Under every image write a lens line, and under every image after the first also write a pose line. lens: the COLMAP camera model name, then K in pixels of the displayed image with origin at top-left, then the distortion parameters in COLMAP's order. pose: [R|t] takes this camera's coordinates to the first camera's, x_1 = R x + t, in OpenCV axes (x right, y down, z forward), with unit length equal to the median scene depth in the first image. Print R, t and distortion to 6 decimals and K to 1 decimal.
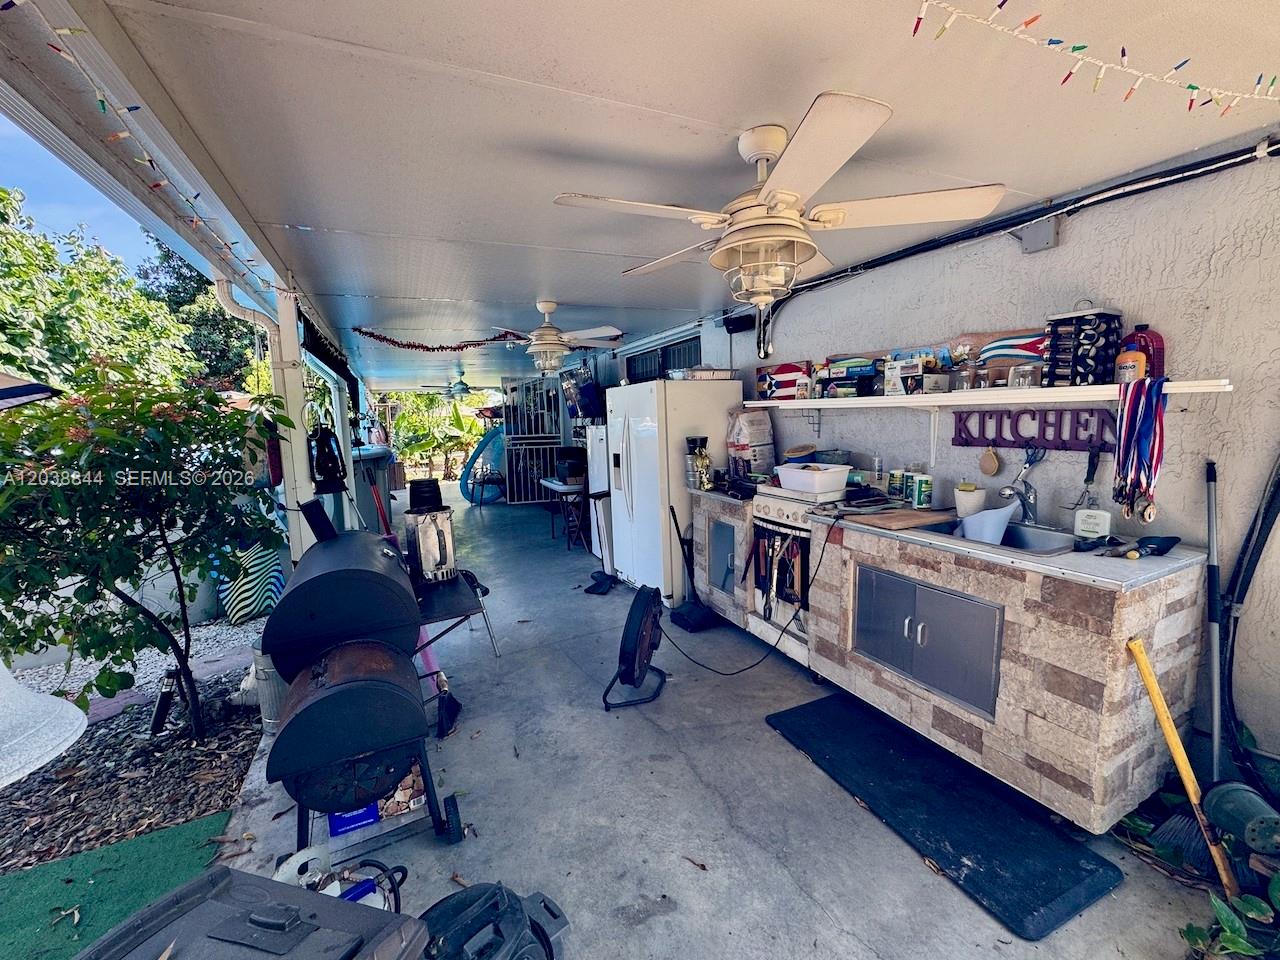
lens RADIAL K [[511.2, 0, 641.4], [0, 511.2, 479.3], [0, 0, 1]] dist [-0.002391, -0.000032]
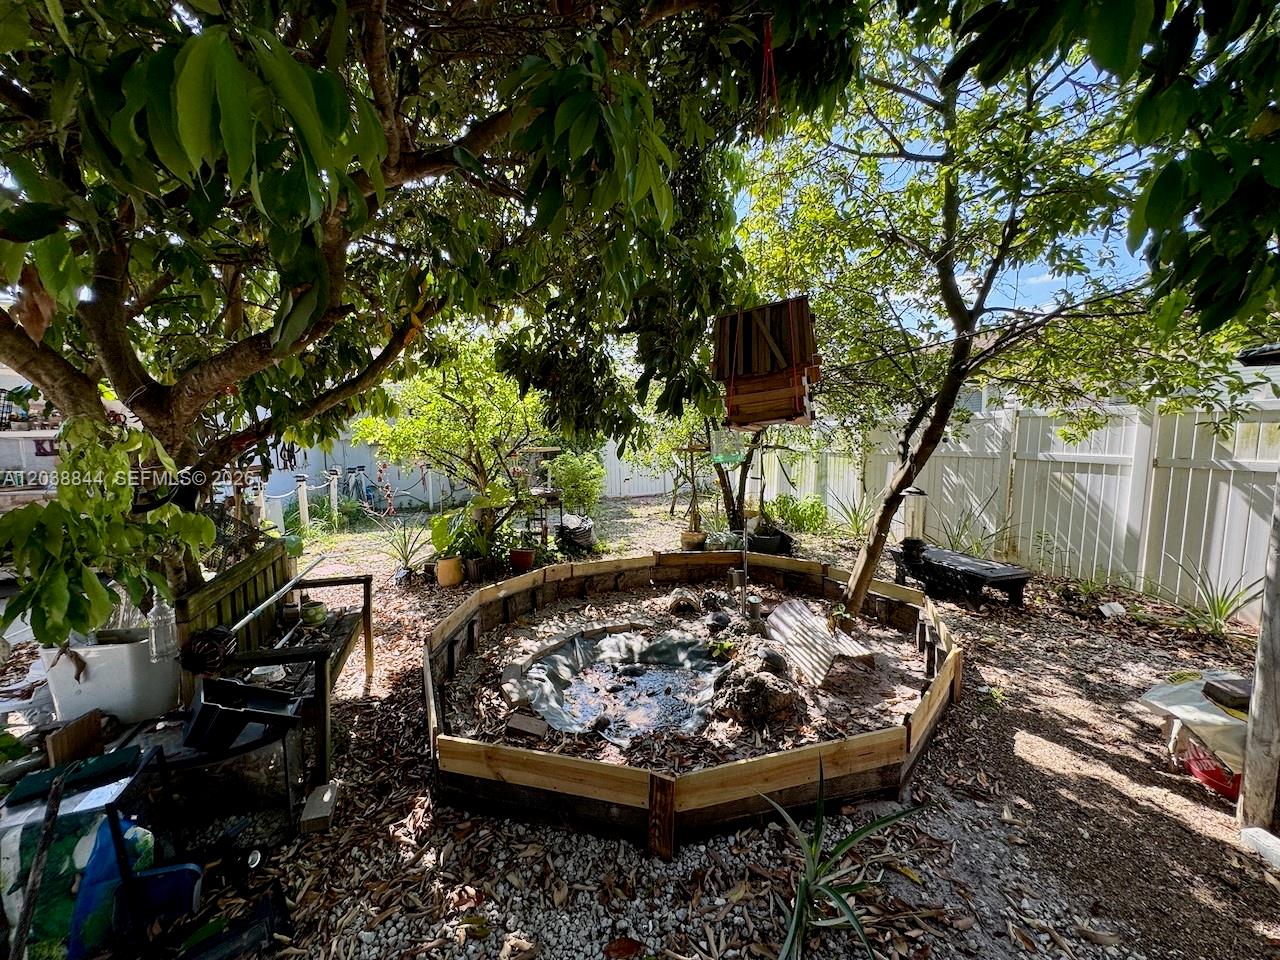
lens RADIAL K [[511.2, 0, 640.8], [0, 511.2, 480.4], [0, 0, 1]] dist [-0.002391, -0.000032]
pose [[0.168420, -0.073224, 0.982992, -1.052519], [0.125508, 0.990713, 0.052296, 0.239249], [-0.977692, 0.114566, 0.176046, -1.814082]]
